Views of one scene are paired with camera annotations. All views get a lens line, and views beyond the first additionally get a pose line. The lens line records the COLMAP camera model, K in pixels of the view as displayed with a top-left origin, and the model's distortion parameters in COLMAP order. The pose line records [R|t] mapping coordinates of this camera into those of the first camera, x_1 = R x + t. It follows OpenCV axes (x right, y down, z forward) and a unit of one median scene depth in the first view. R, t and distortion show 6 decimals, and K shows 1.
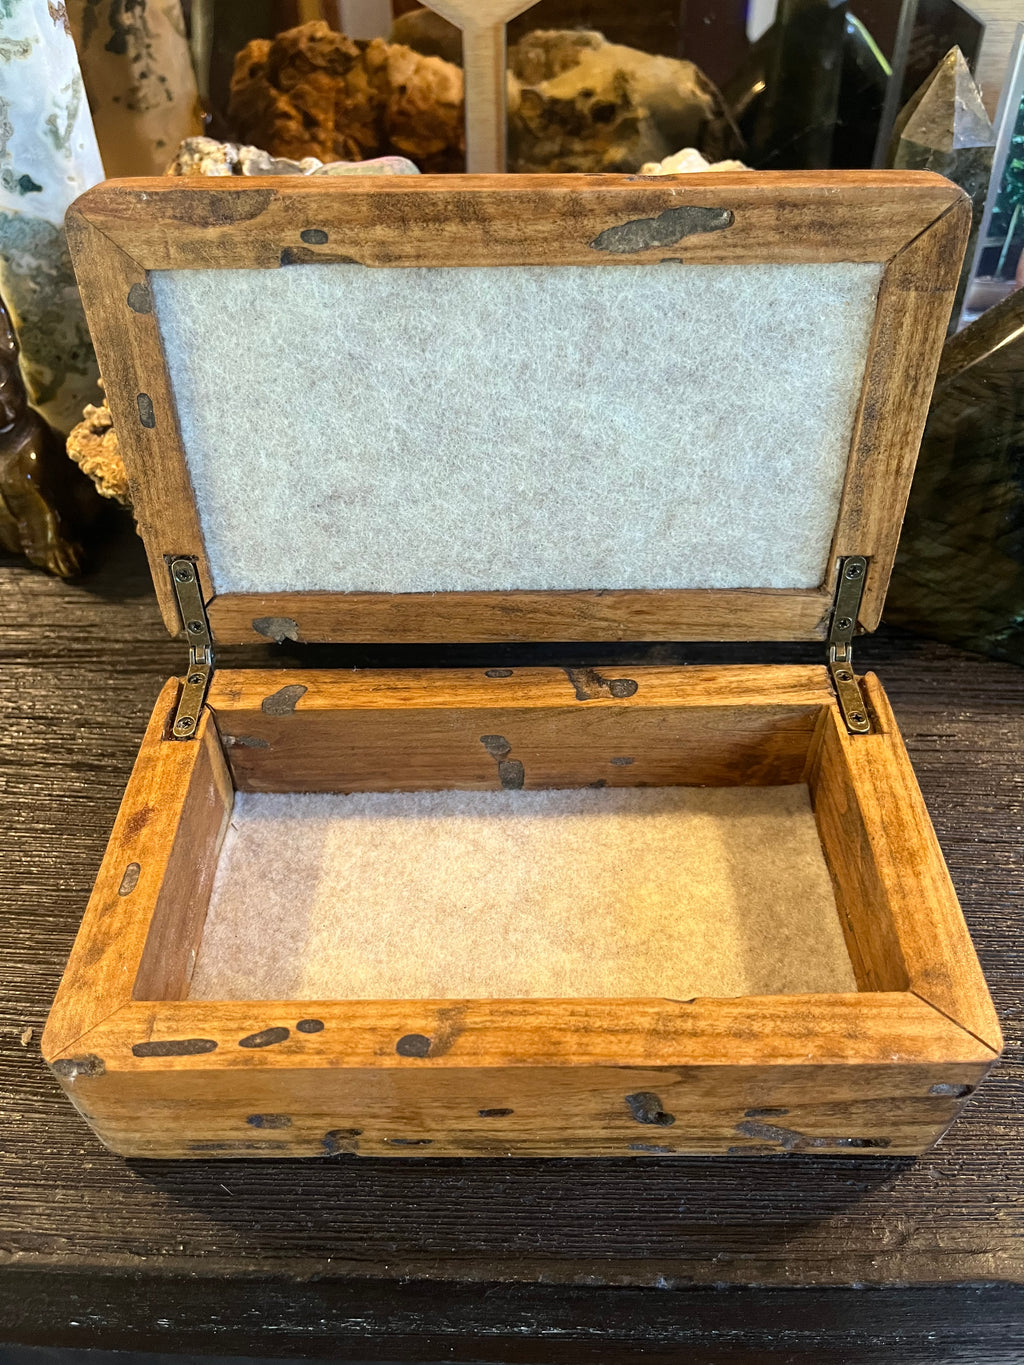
lens RADIAL K [[1083.5, 0, 516.2], [0, 1083.5, 705.6], [0, 0, 1]] dist [0.016249, -0.042284]
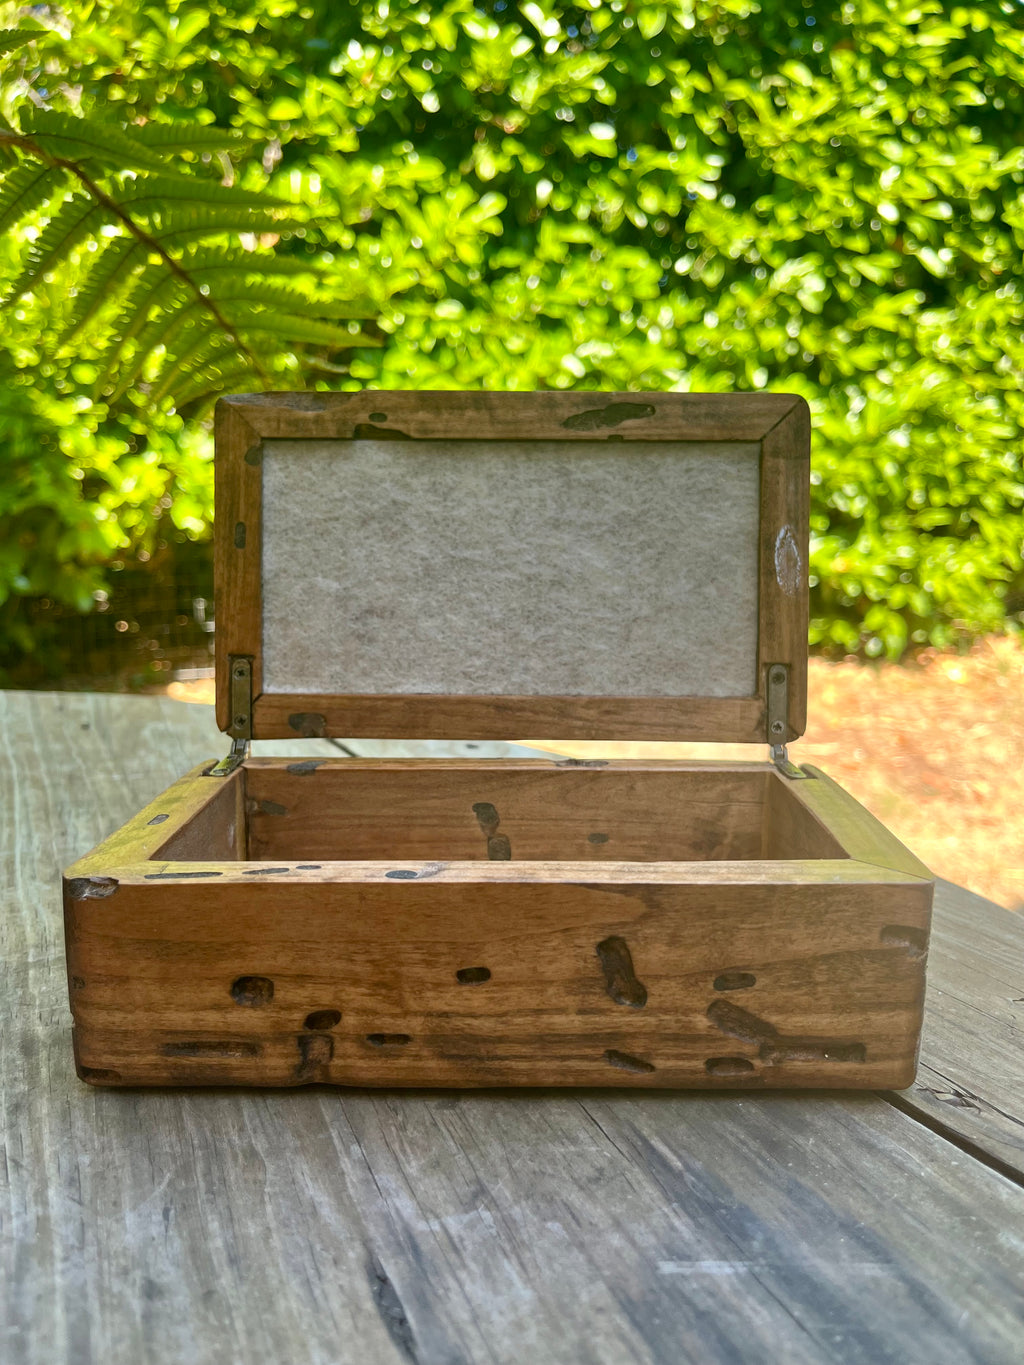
lens RADIAL K [[1083.5, 0, 524.7], [0, 1083.5, 692.3], [0, 0, 1]] dist [0.016249, -0.042284]
pose [[0.999852, 0.016967, -0.002700, 0.027422], [-0.015329, 0.810044, -0.586168, 0.728136], [-0.007758, 0.586123, 0.810185, -0.000435]]
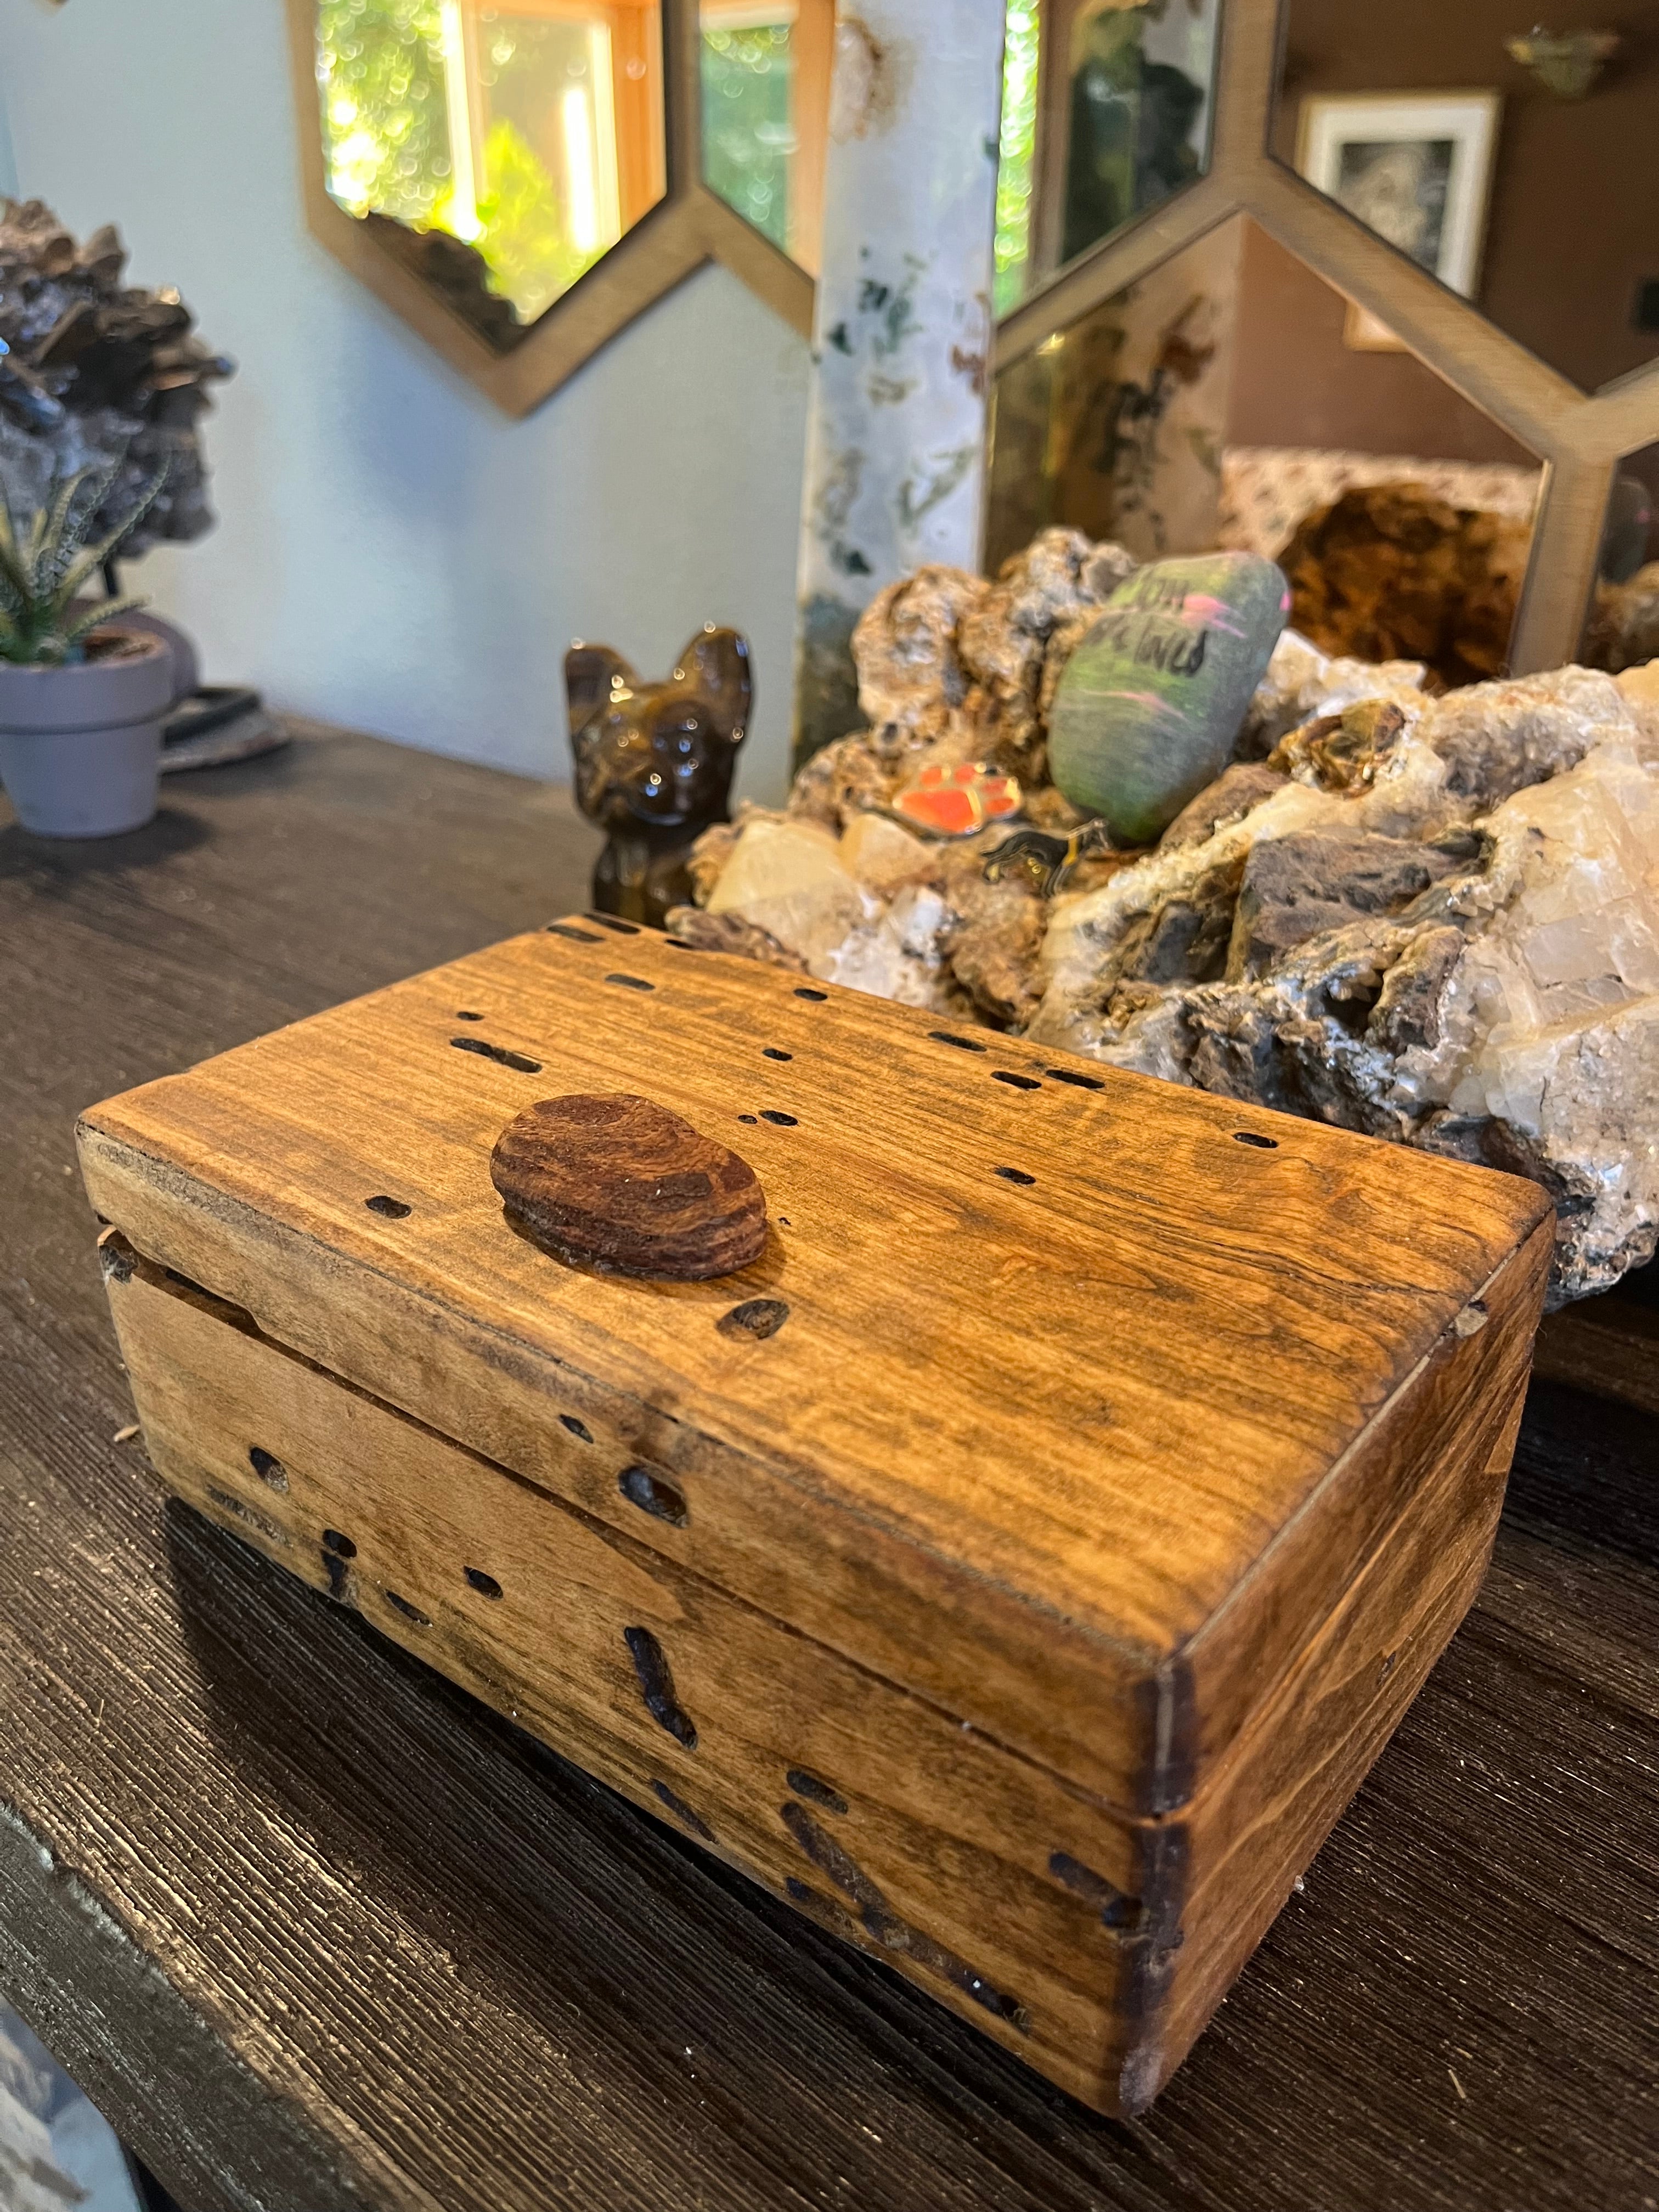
lens RADIAL K [[1755.8, 0, 821.6], [0, 1755.8, 1123.5], [0, 0, 1]] dist [0.016249, -0.042284]
pose [[0.786266, 0.279868, -0.550872, 0.603890], [-0.433625, 0.885051, -0.169272, 0.214056], [0.440176, 0.371965, 0.817244, 0.133872]]
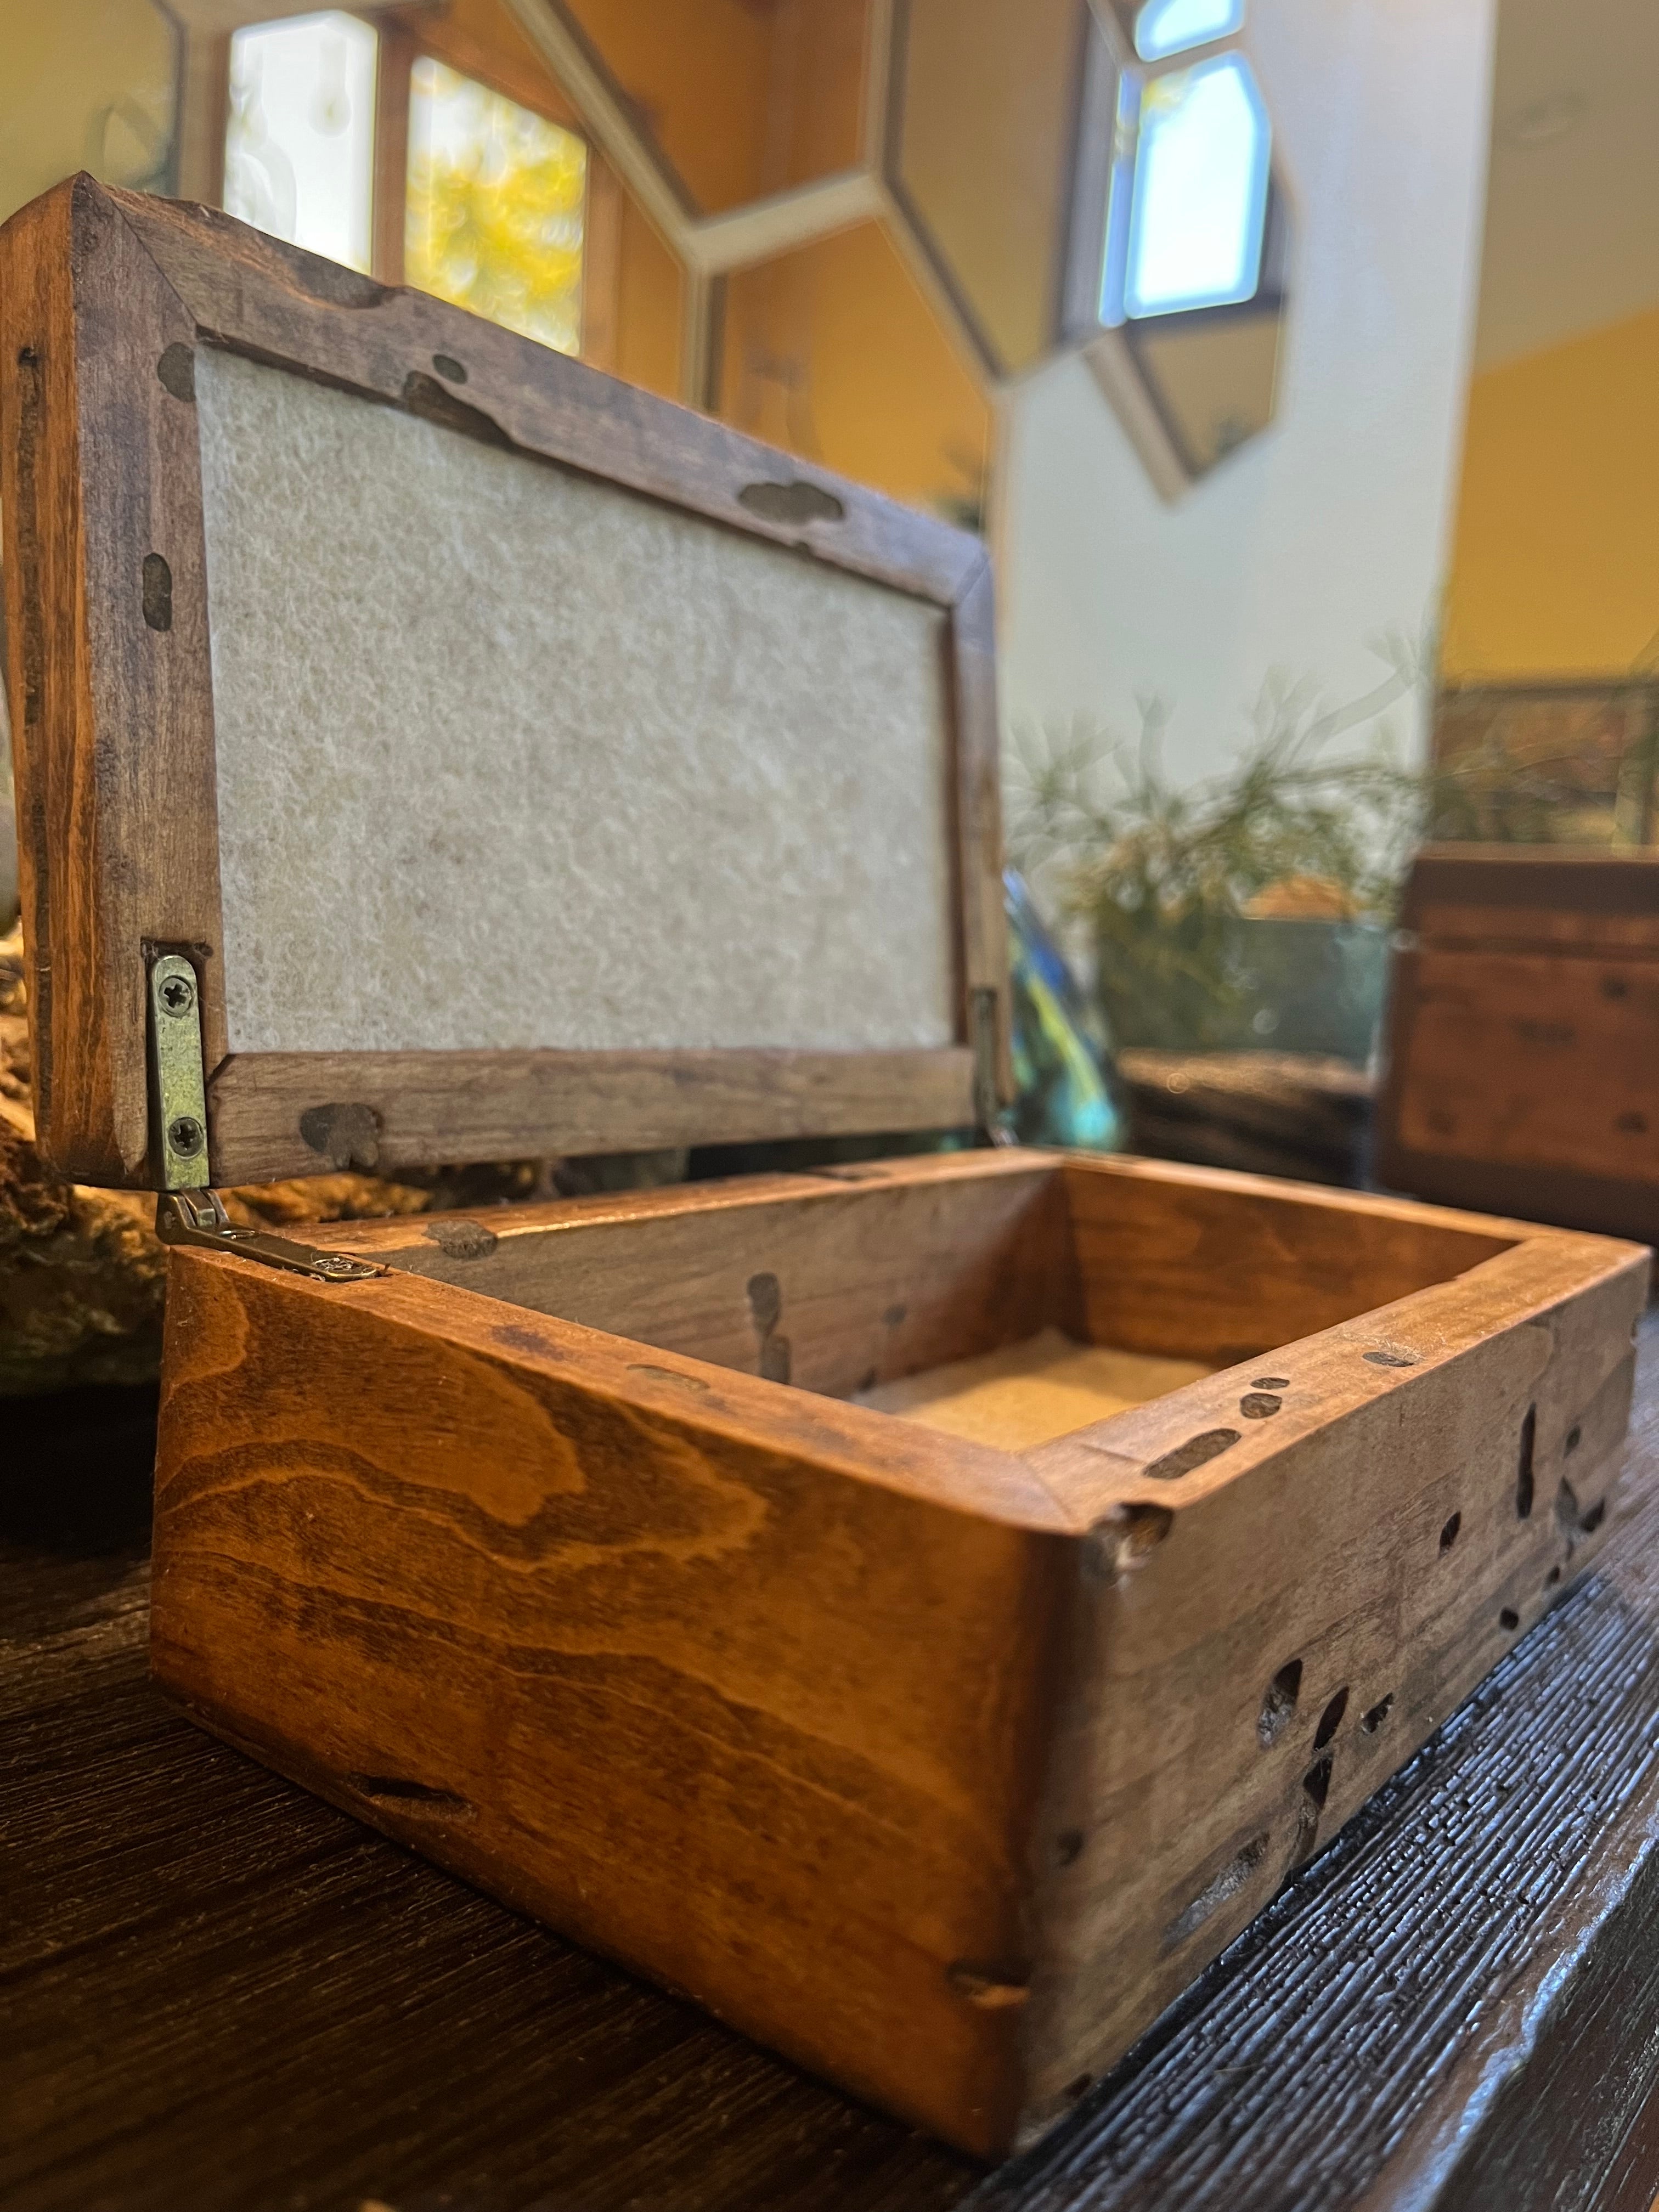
lens RADIAL K [[1755.8, 0, 859.0], [0, 1755.8, 1103.8], [0, 0, 1]] dist [0.016249, -0.042284]
pose [[0.572614, -0.023144, 0.819498, -0.840704], [0.520569, 0.782488, -0.341643, 0.338042], [-0.633341, 0.622235, 0.460112, 0.627769]]
